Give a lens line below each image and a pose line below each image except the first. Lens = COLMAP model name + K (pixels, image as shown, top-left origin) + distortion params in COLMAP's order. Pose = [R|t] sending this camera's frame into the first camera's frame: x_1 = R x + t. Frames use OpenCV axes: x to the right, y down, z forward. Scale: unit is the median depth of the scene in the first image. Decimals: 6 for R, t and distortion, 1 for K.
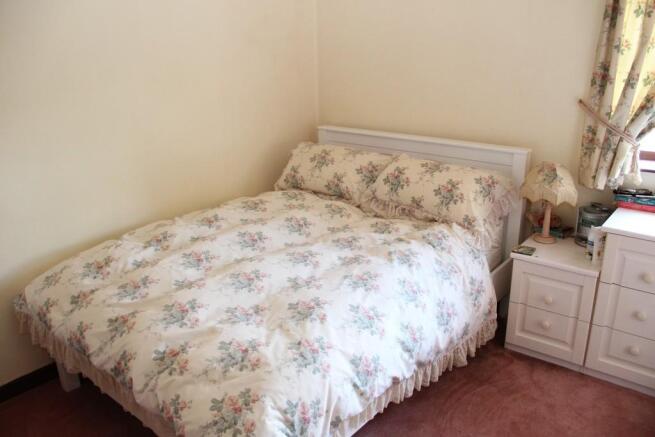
lens RADIAL K [[548.6, 0, 327.5], [0, 548.6, 218.5], [0, 0, 1]] dist [-0.008528, -0.000464]
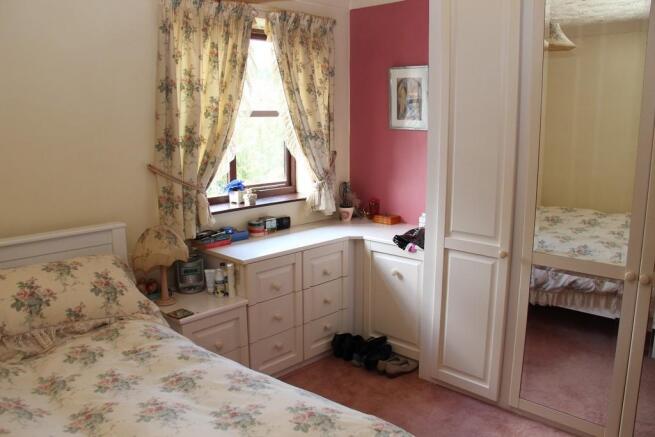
lens RADIAL K [[548.6, 0, 327.5], [0, 548.6, 218.5], [0, 0, 1]] dist [-0.008528, -0.000464]
pose [[0.159454, -0.193360, 0.968084, -0.536938], [0.326436, 0.935795, 0.133143, -0.151284], [-0.931673, 0.294787, 0.212336, 0.495083]]
